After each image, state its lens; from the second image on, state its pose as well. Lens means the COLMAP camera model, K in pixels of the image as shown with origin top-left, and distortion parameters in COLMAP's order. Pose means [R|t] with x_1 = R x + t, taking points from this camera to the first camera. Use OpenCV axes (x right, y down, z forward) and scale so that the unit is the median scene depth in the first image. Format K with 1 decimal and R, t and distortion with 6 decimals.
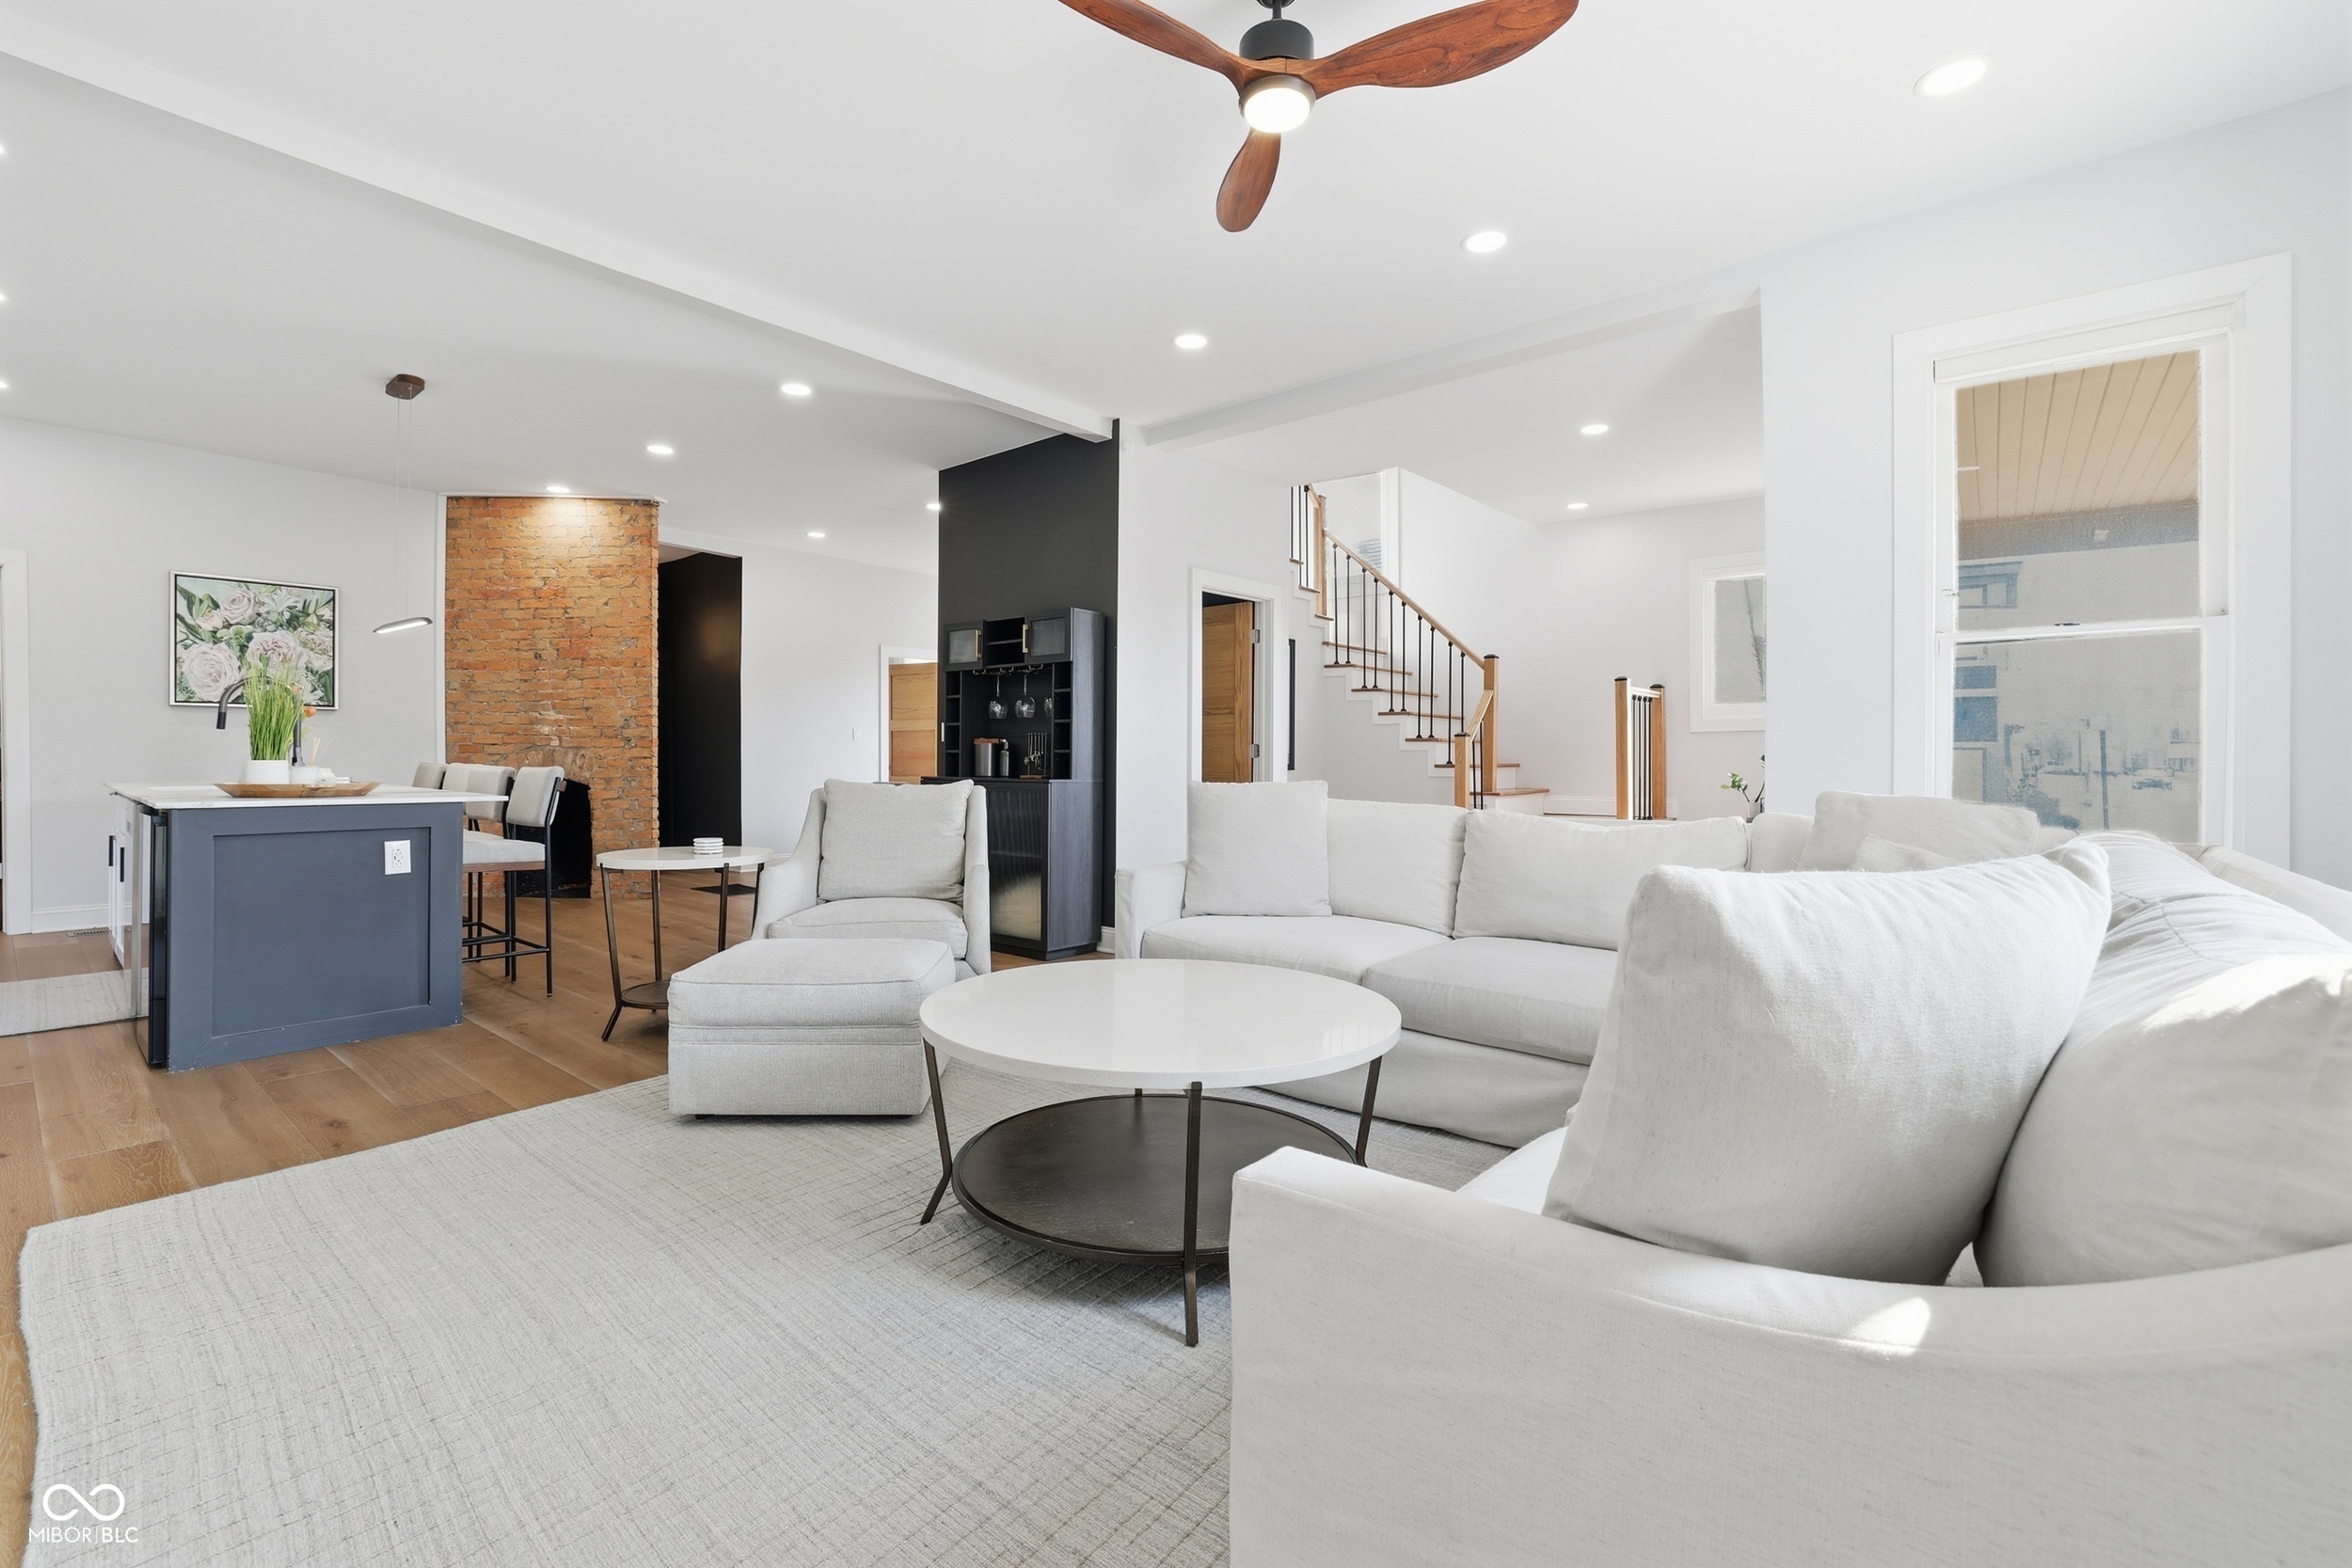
lens RADIAL K [[1007.0, 0, 1162.7], [0, 1007.0, 761.6], [0, 0, 1]] dist [-0.050231, 0.018691]
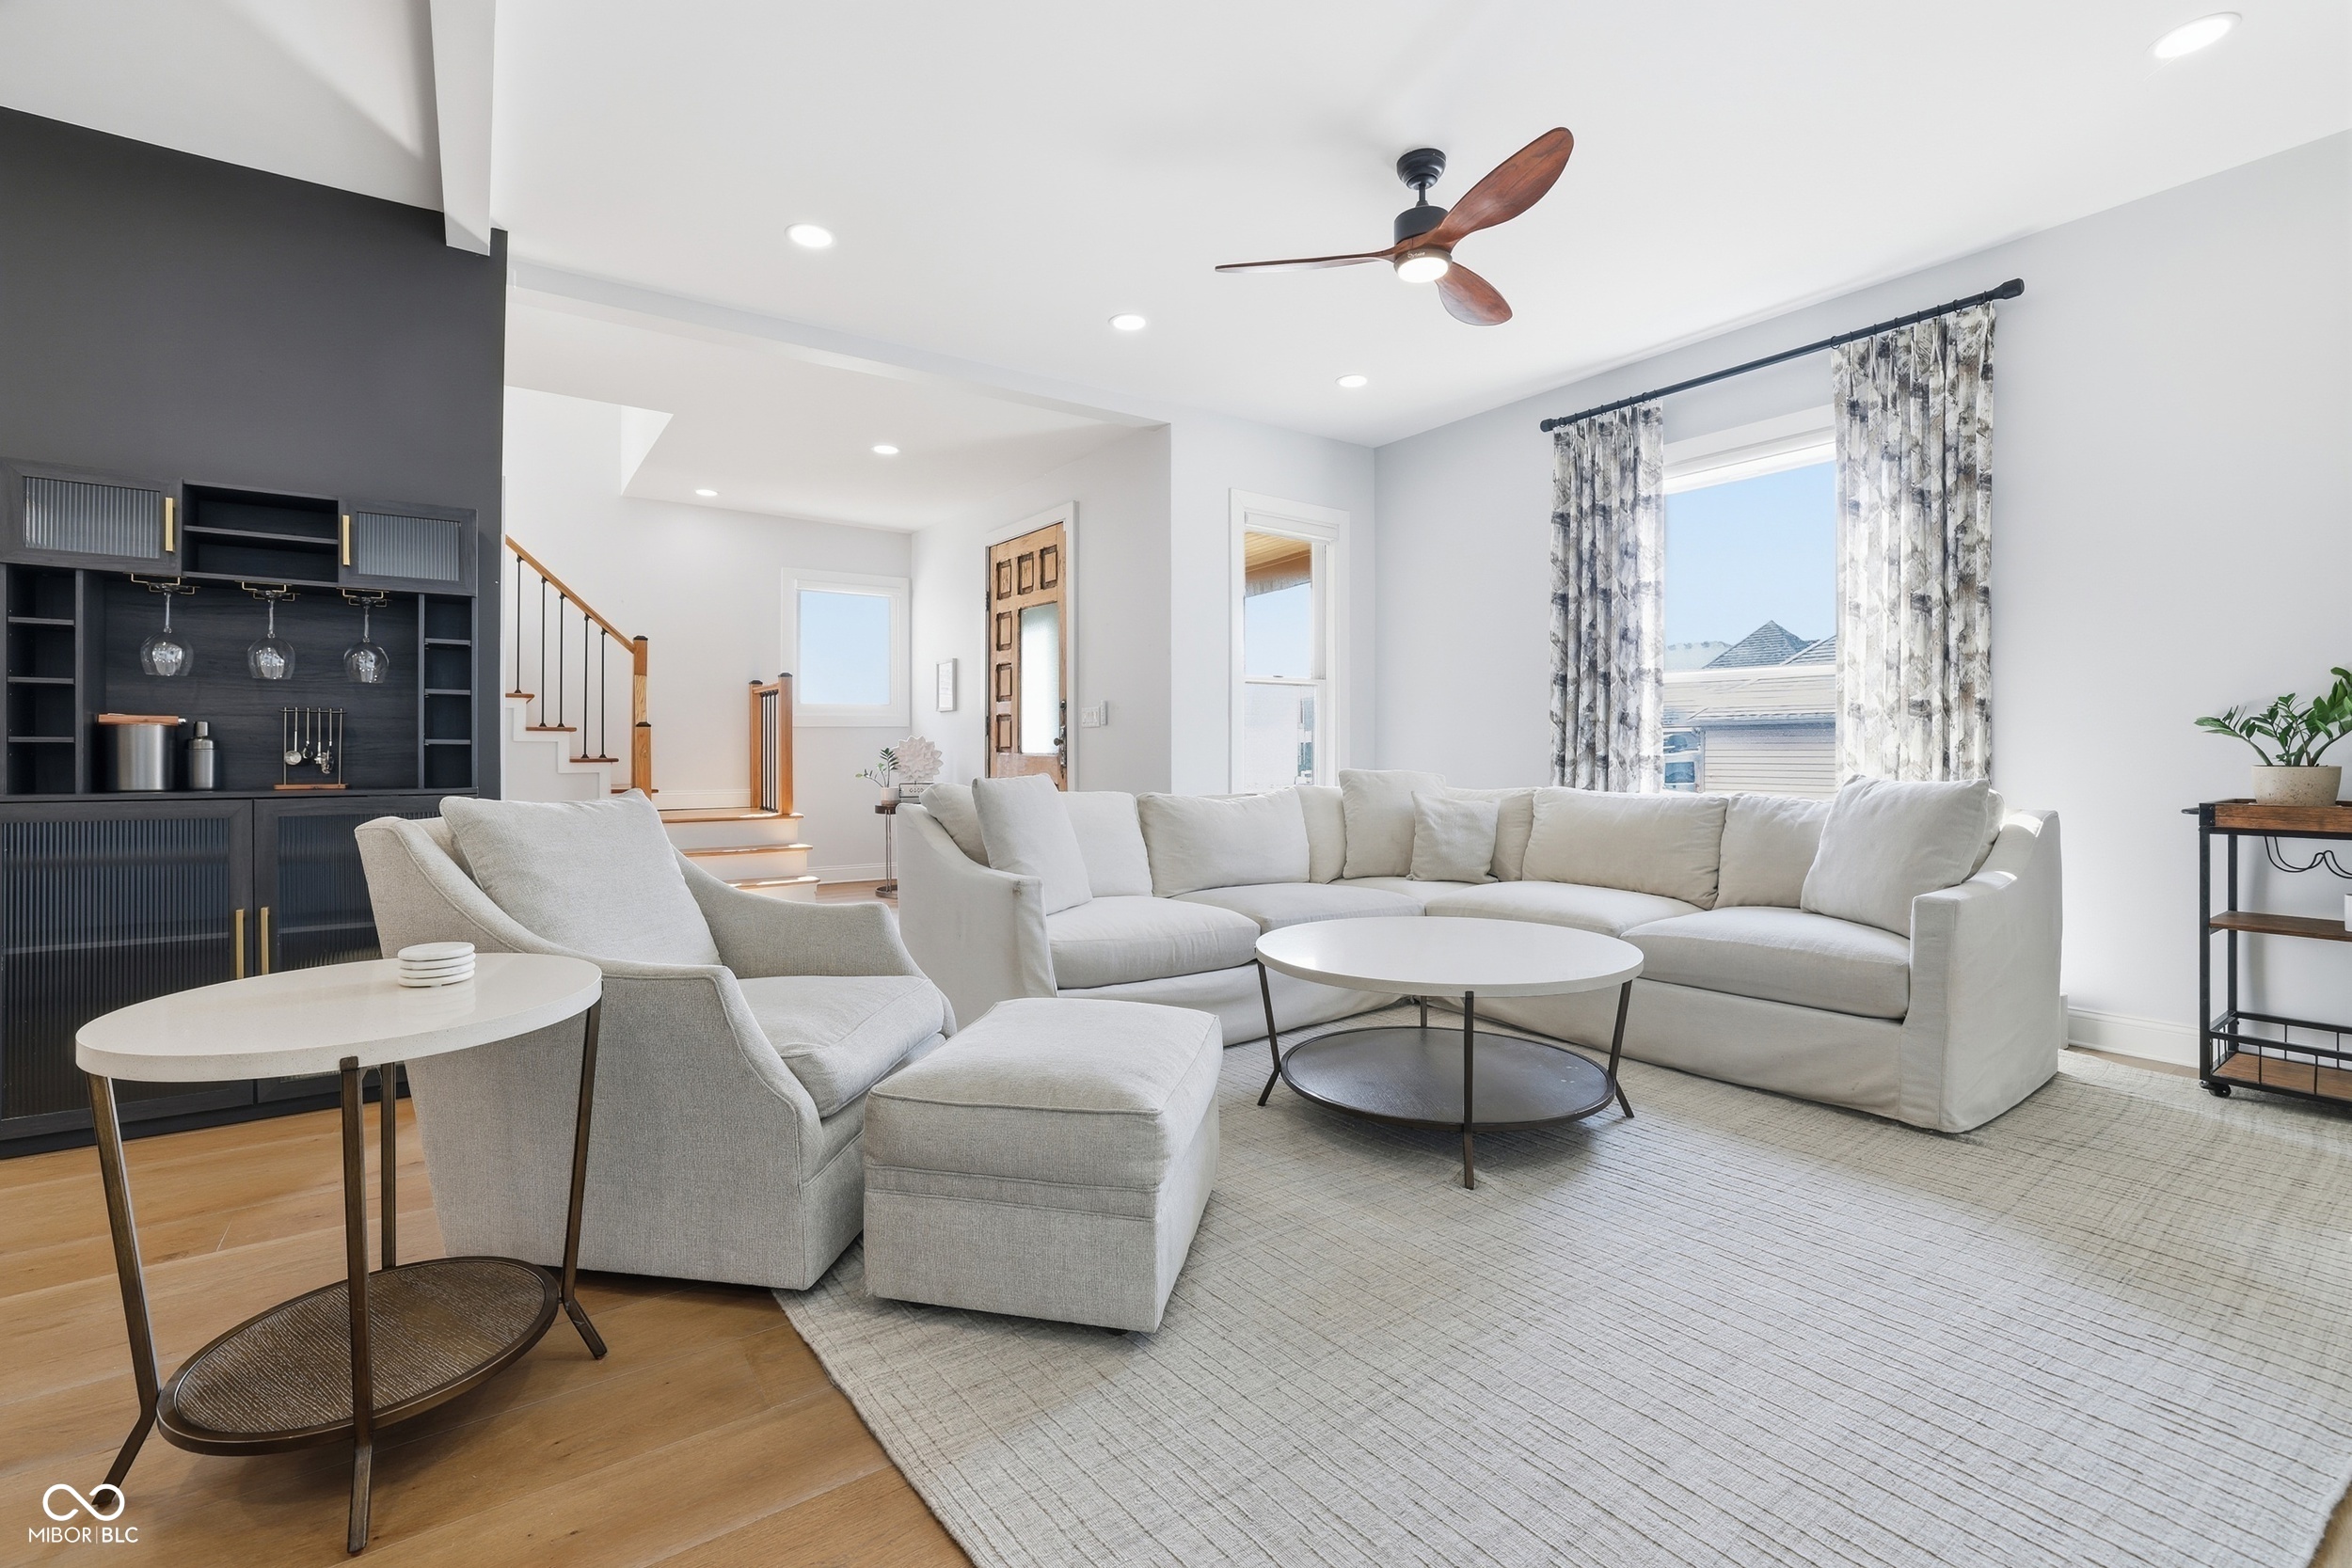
lens RADIAL K [[1007.0, 0, 1162.7], [0, 1007.0, 761.6], [0, 0, 1]] dist [-0.050231, 0.018691]
pose [[0.259132, -0.013244, 0.965751, -0.418193], [0.004691, 0.999911, 0.012454, -0.003048], [-0.965831, 0.001303, 0.259171, 0.320977]]
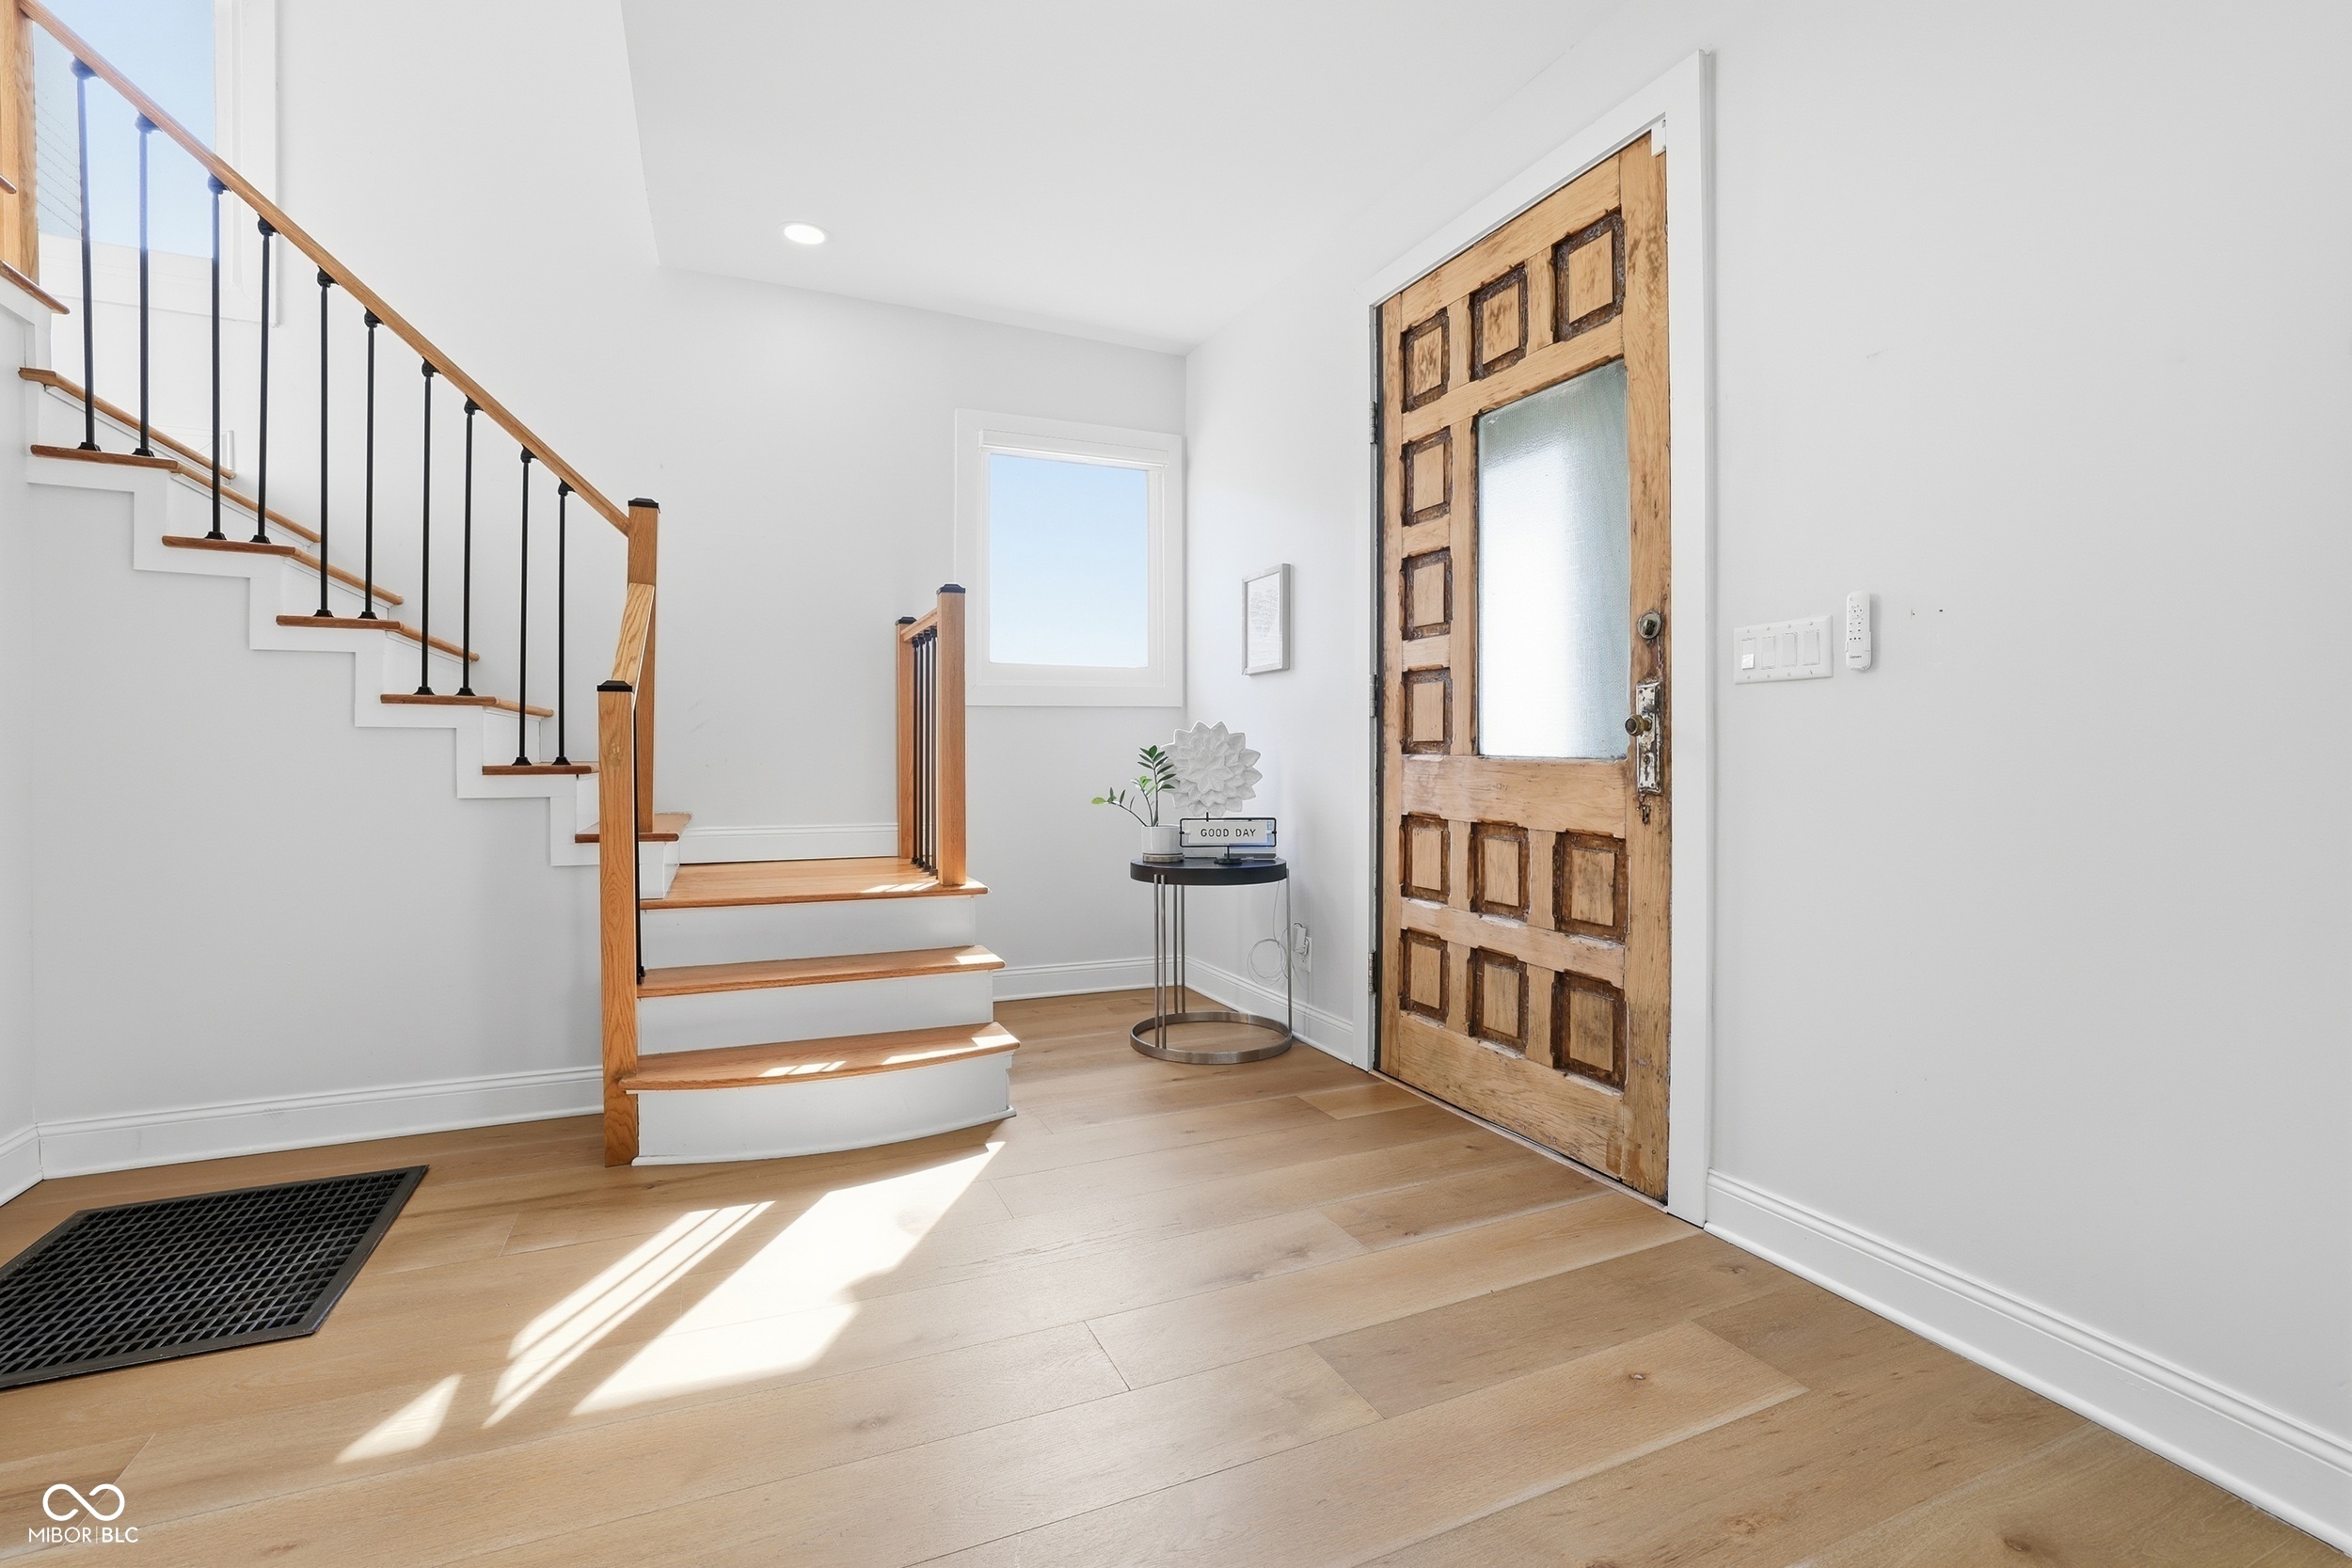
lens RADIAL K [[1017.9, 0, 1163.0], [0, 1017.9, 766.3], [0, 0, 1]] dist [-0.044167, 0.014244]
pose [[0.450786, -0.014302, 0.892517, 0.053497], [0.002996, 0.999890, 0.014510, -0.002185], [-0.892627, -0.003867, 0.450780, 0.630057]]
